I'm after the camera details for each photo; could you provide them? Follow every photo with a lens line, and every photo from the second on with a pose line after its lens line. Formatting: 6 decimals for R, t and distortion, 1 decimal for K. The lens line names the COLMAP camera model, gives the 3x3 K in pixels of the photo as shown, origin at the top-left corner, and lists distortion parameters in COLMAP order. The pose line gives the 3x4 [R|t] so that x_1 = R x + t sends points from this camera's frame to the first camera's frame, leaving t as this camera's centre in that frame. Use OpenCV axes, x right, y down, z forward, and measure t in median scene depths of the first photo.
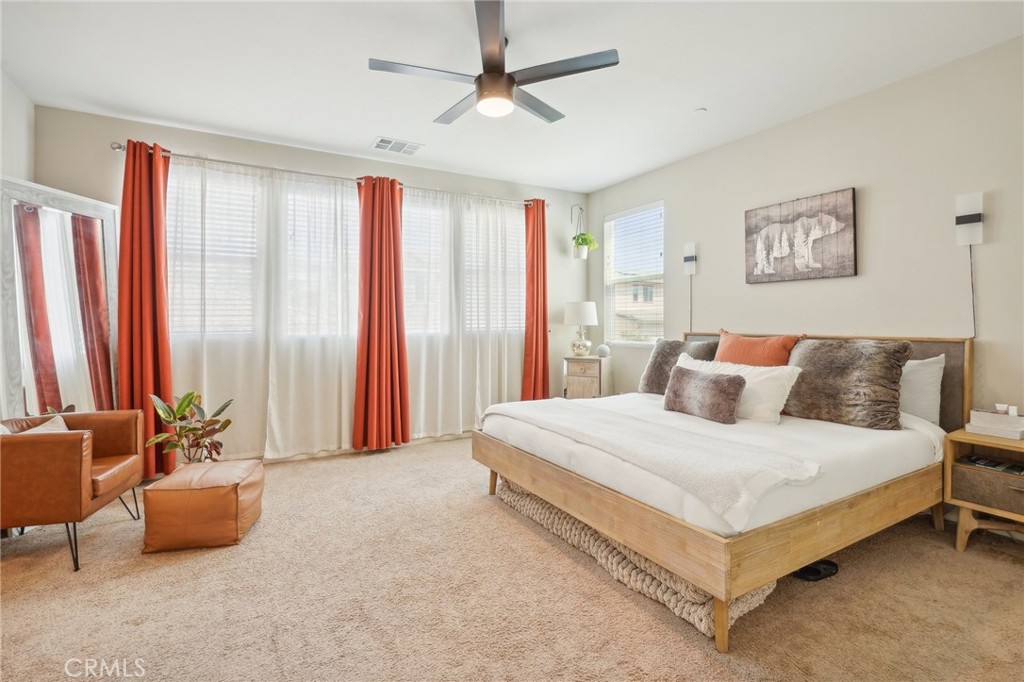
lens RADIAL K [[470.8, 0, 514.5], [0, 470.8, 322.0], [0, 0, 1]] dist [-0.001852, -0.000380]
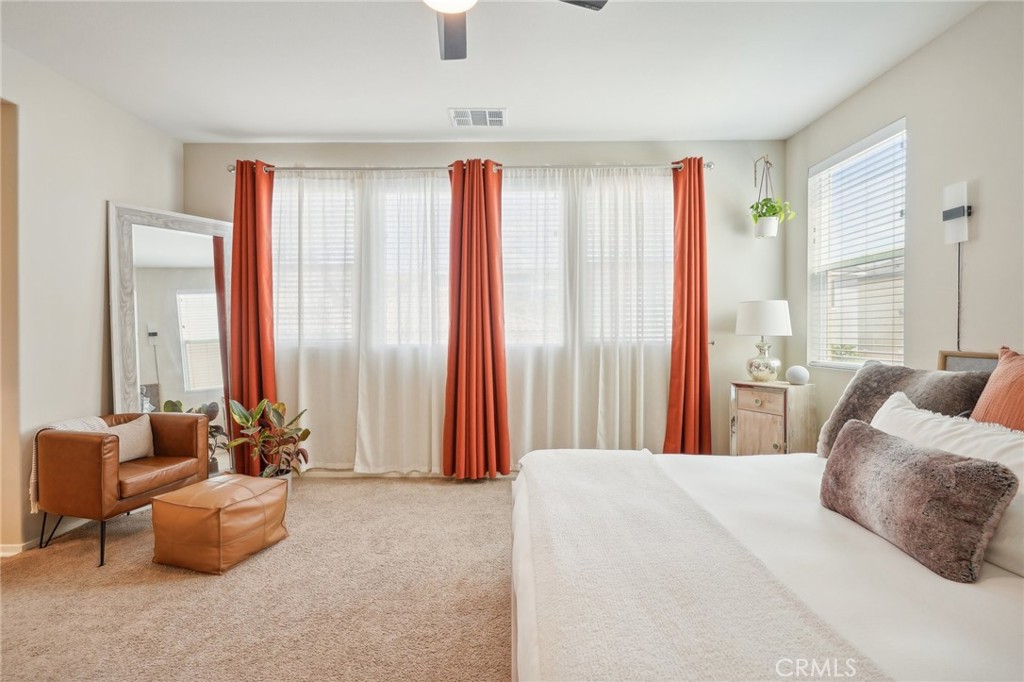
lens RADIAL K [[475.2, 0, 512.7], [0, 475.2, 335.3], [0, 0, 1]] dist [-0.003942, -0.000166]
pose [[0.867350, 0.007289, -0.497645, 0.229867], [-0.001428, 0.999925, 0.012155, -0.001747], [0.497696, -0.009832, 0.867296, 0.317391]]
